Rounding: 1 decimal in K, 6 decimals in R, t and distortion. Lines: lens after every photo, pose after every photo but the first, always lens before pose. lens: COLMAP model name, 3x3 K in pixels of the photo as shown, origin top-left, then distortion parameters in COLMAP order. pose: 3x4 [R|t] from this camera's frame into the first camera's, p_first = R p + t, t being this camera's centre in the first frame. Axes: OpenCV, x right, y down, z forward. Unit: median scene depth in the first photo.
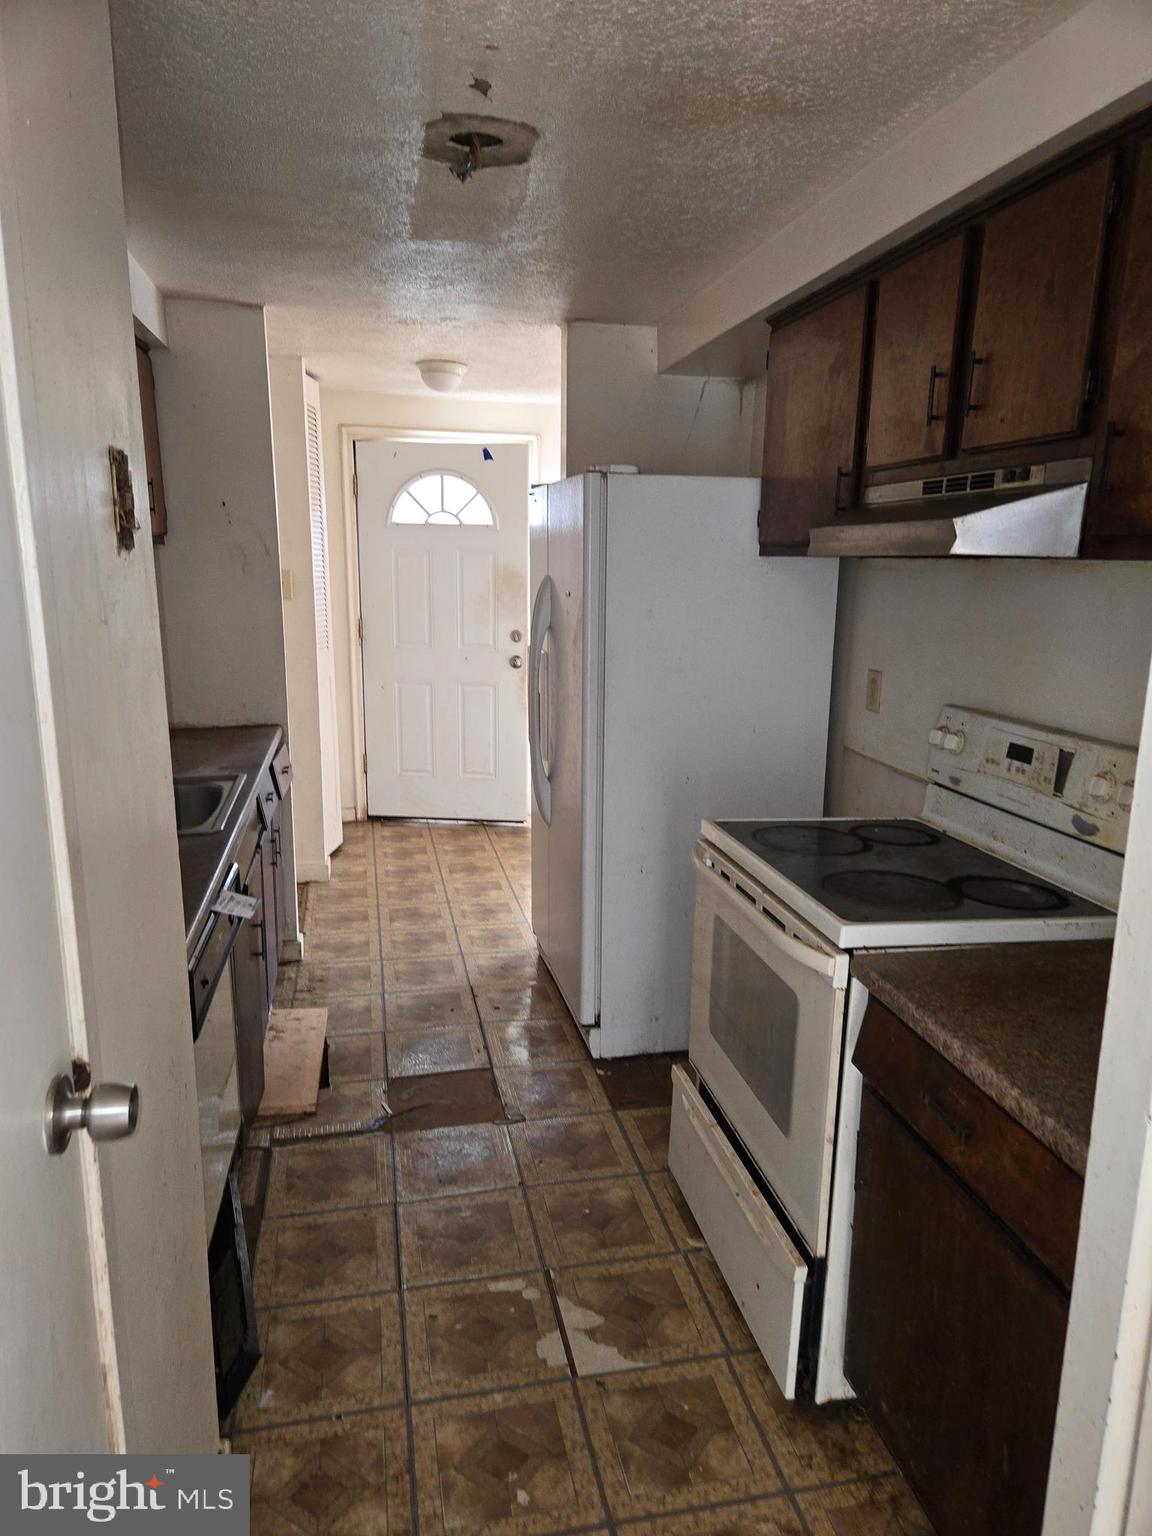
lens RADIAL K [[1013.3, 0, 576.0], [0, 1013.3, 768.0], [0, 0, 1]] dist [-0.065784, -0.001700]
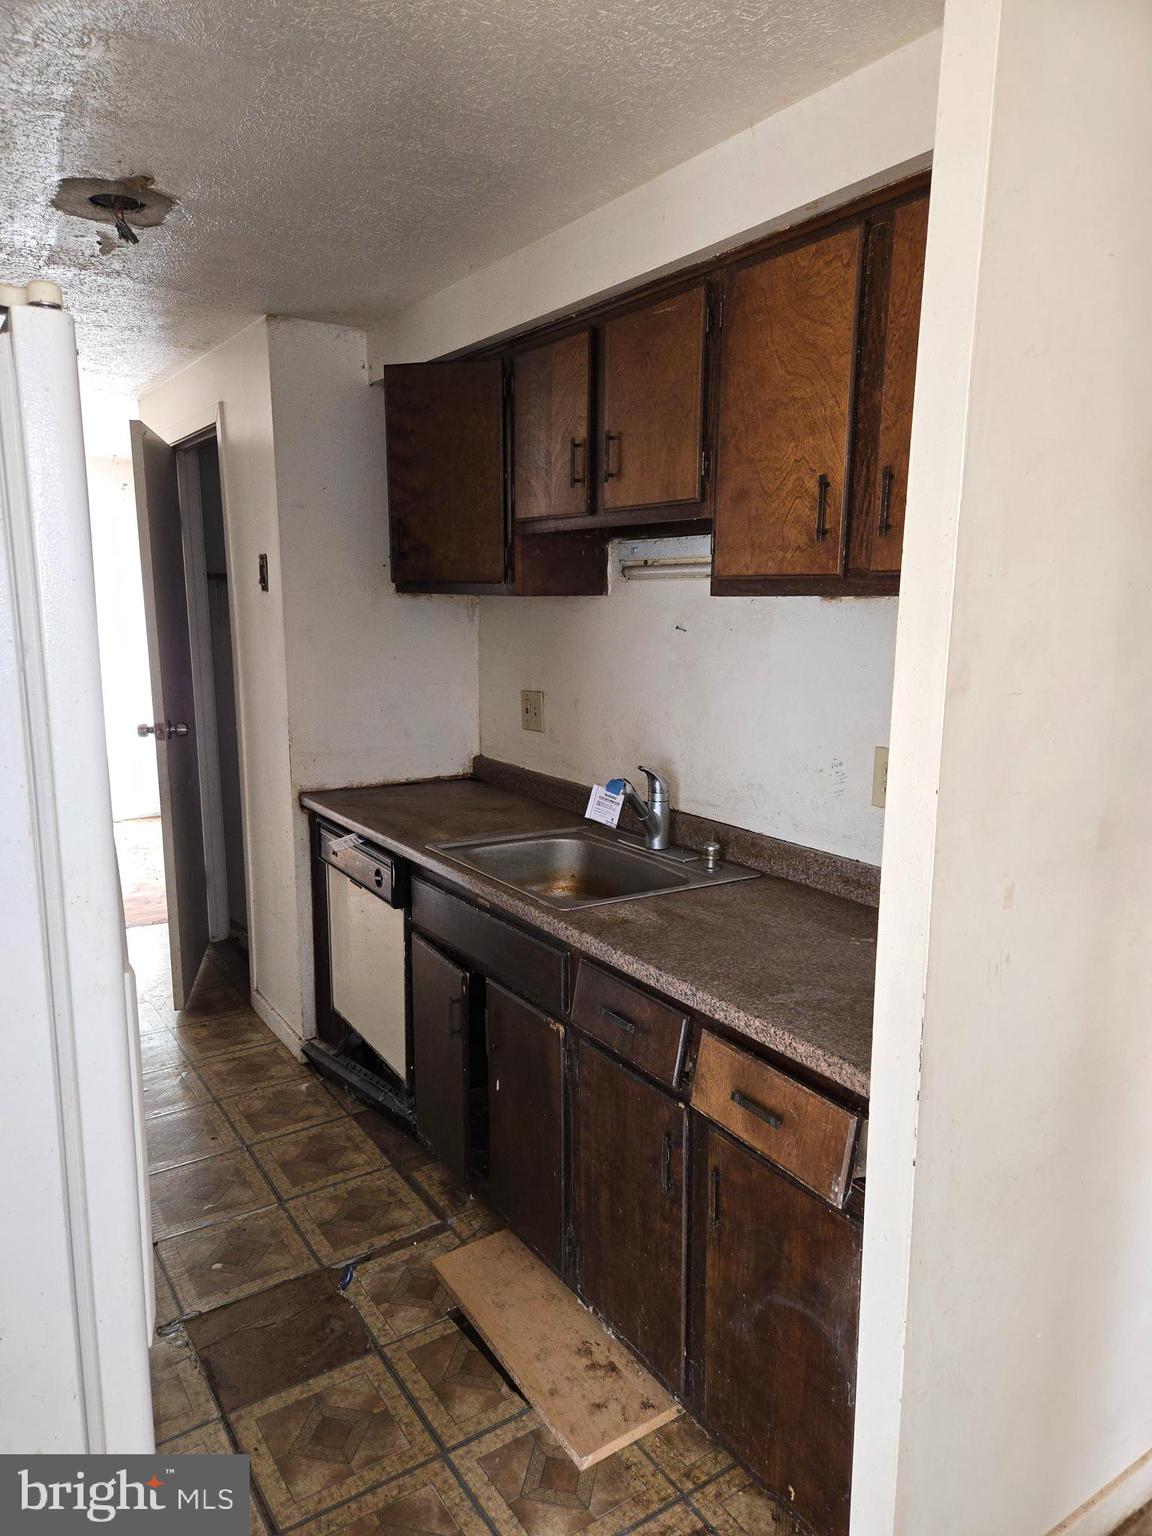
lens RADIAL K [[1013.3, 0, 576.0], [0, 1013.3, 768.0], [0, 0, 1]] dist [-0.065784, -0.001700]
pose [[-0.927894, 0.059068, -0.368136, -0.100529], [-0.081869, 0.930995, 0.355732, -0.357743], [0.363745, 0.360220, -0.859029, 1.683342]]
